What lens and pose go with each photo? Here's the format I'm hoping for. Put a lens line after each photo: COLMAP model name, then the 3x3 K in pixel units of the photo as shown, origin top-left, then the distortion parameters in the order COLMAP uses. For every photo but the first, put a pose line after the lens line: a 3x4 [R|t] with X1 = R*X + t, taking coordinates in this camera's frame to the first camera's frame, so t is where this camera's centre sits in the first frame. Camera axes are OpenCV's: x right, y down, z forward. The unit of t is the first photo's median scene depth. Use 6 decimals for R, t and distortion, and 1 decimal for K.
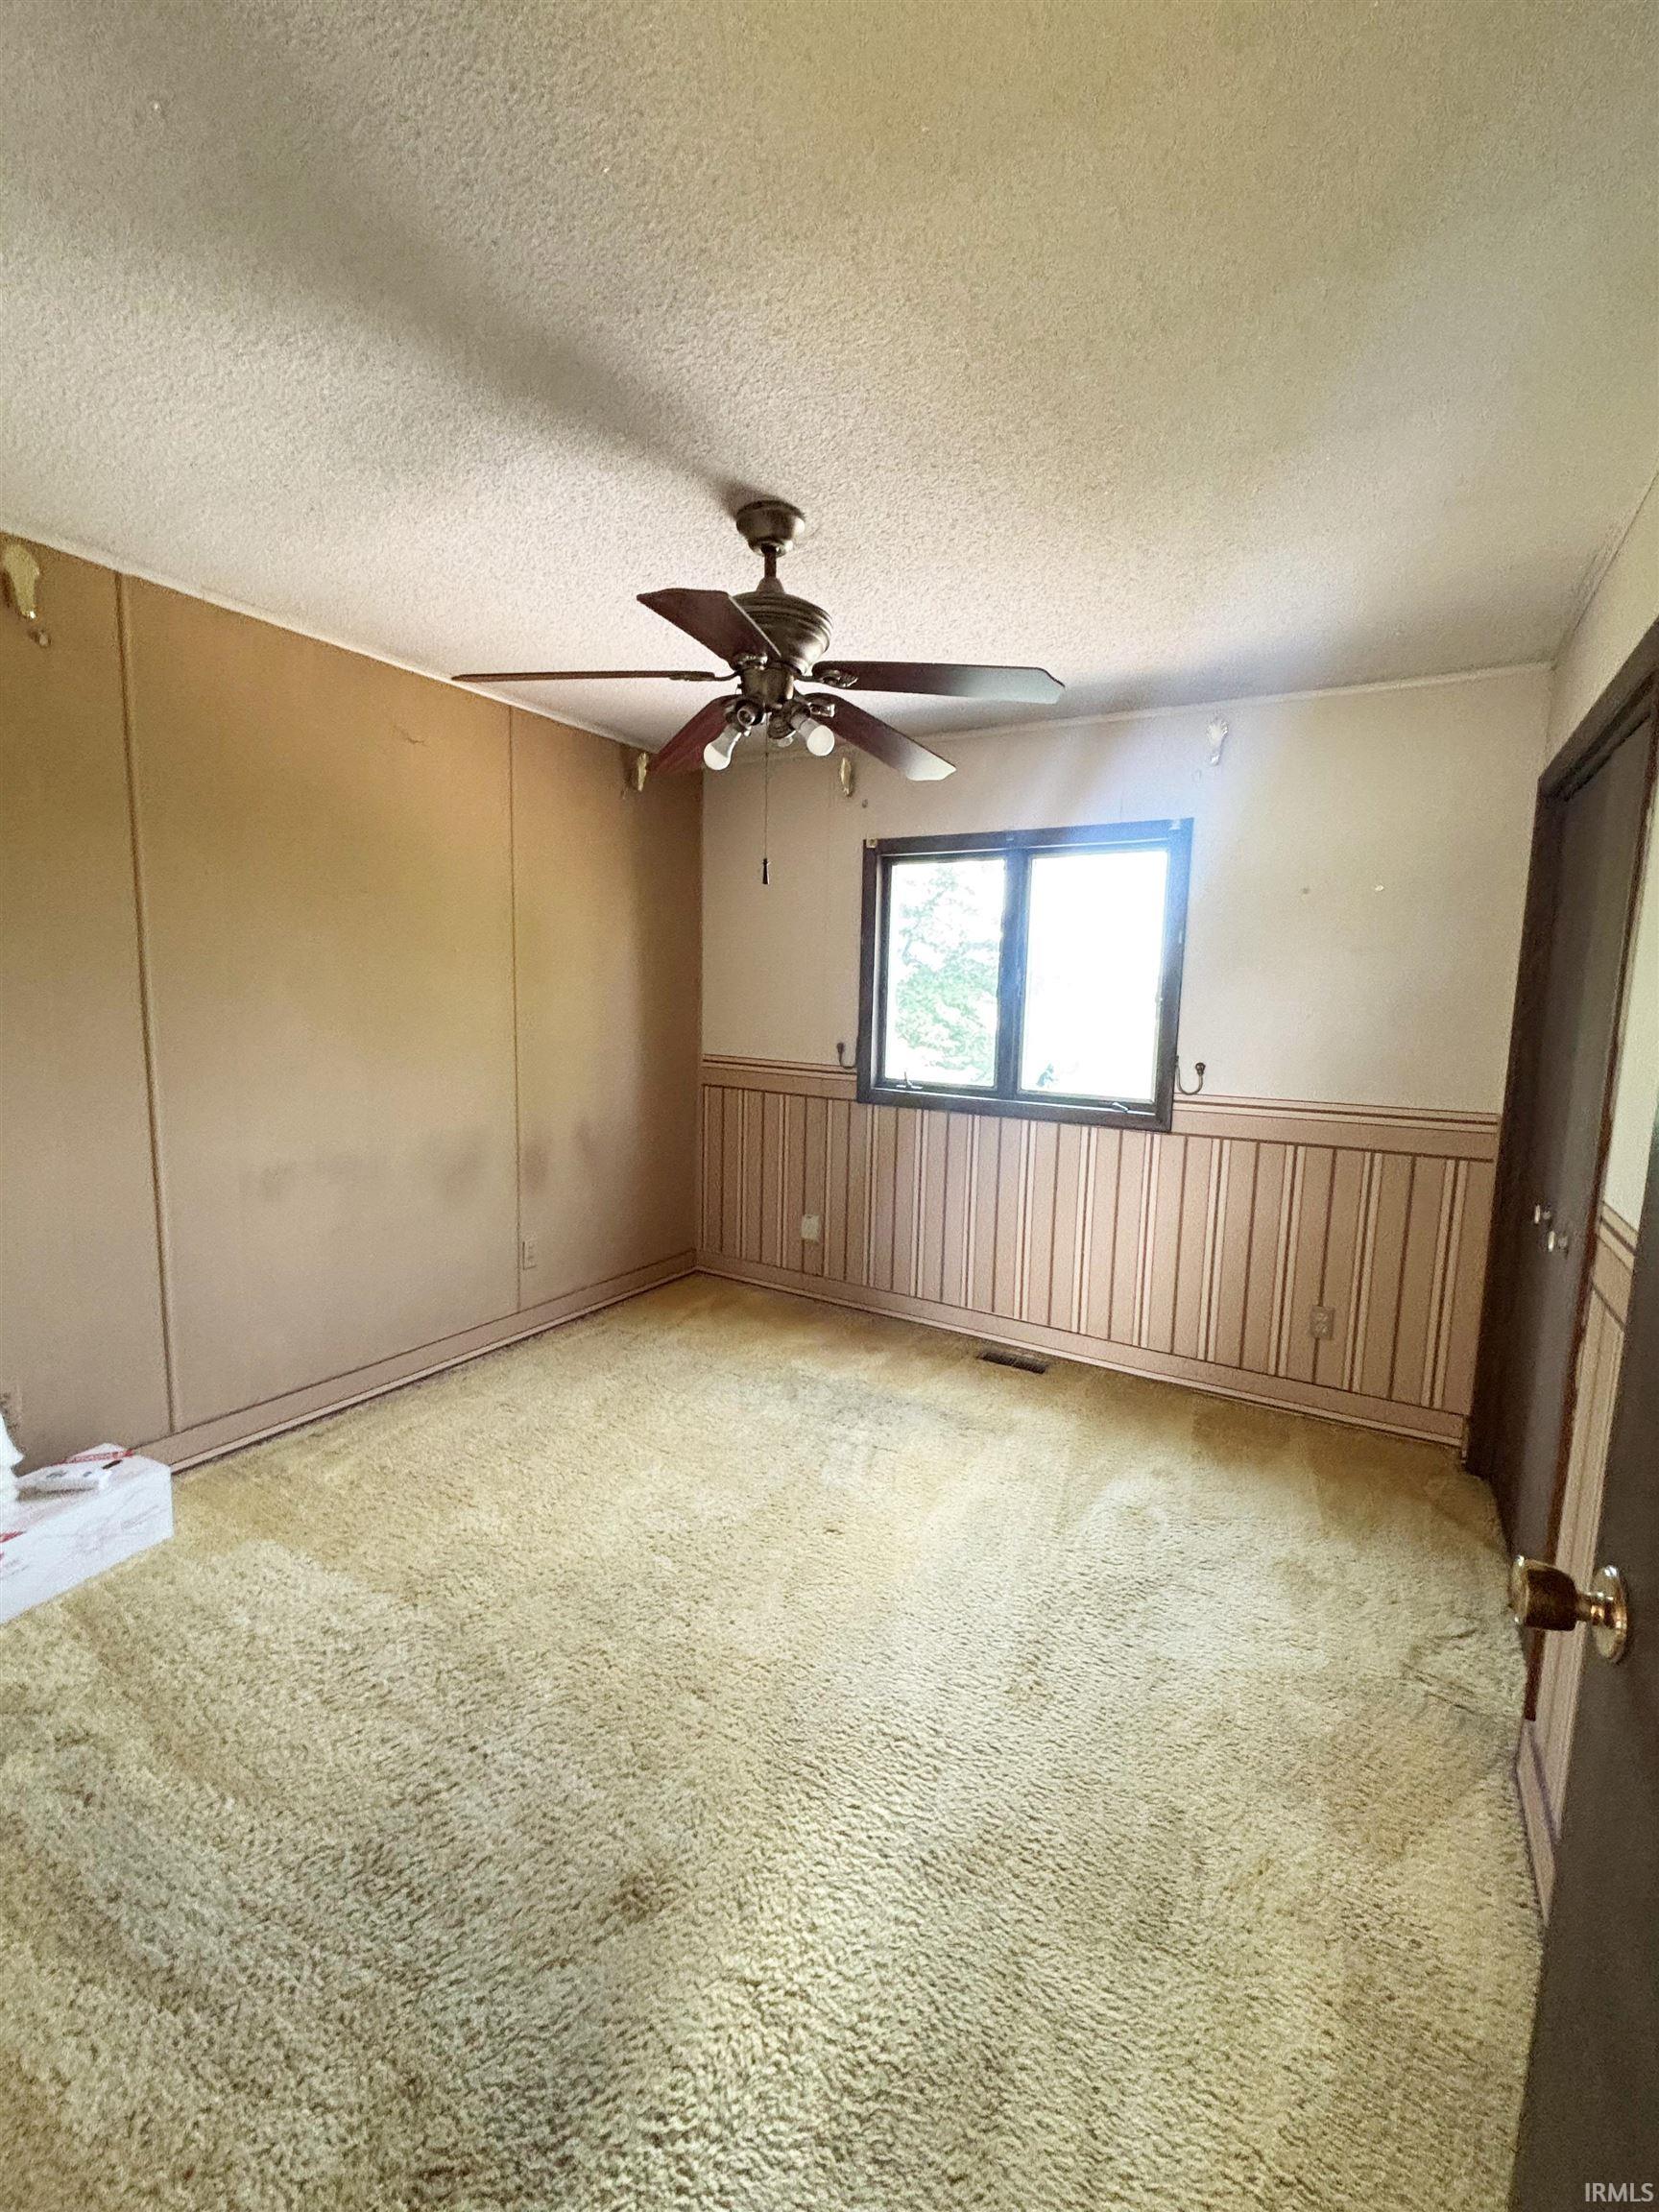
lens RADIAL K [[904.3, 0, 829.4], [0, 904.3, 1102.2], [0, 0, 1]] dist [0.004771, 0.000351]
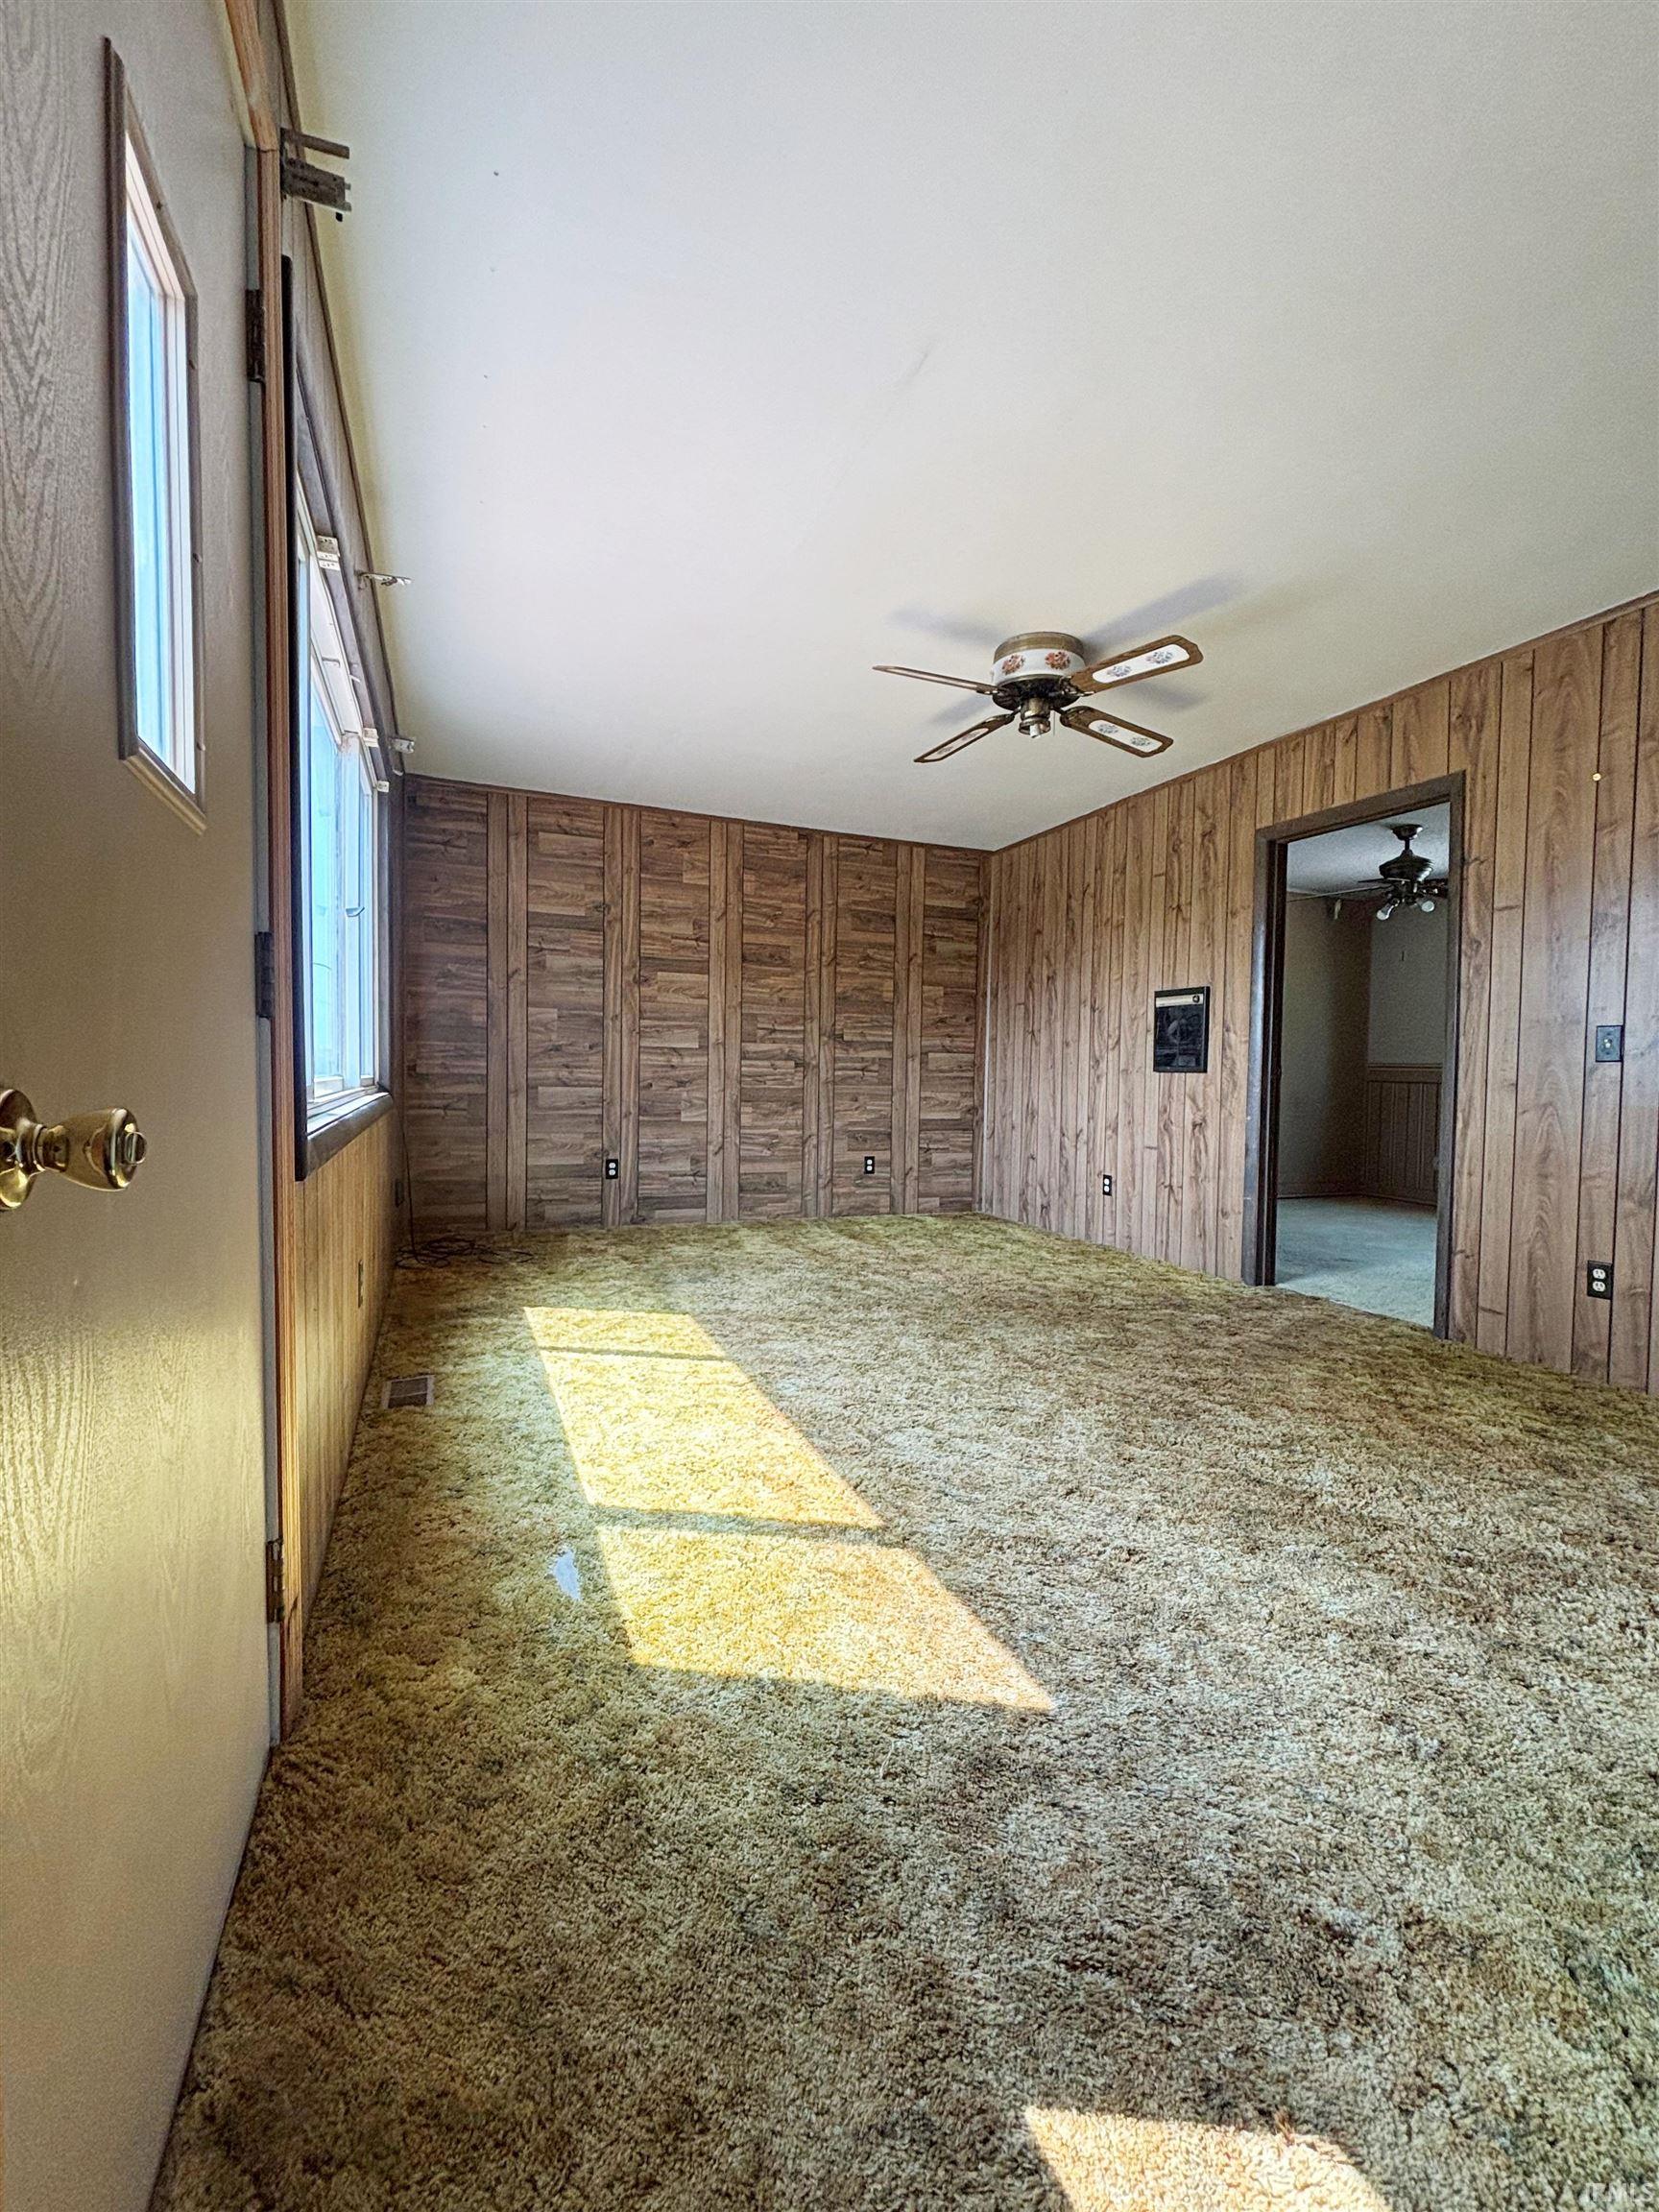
lens RADIAL K [[904.3, 0, 830.7], [0, 904.3, 1105.7], [0, 0, 1]] dist [0.004771, 0.000351]
pose [[0.786364, 0.014233, -0.617599, 0.262458], [-0.073146, 0.994847, -0.070207, 0.496804], [0.613418, 0.100383, 0.783353, -2.093038]]
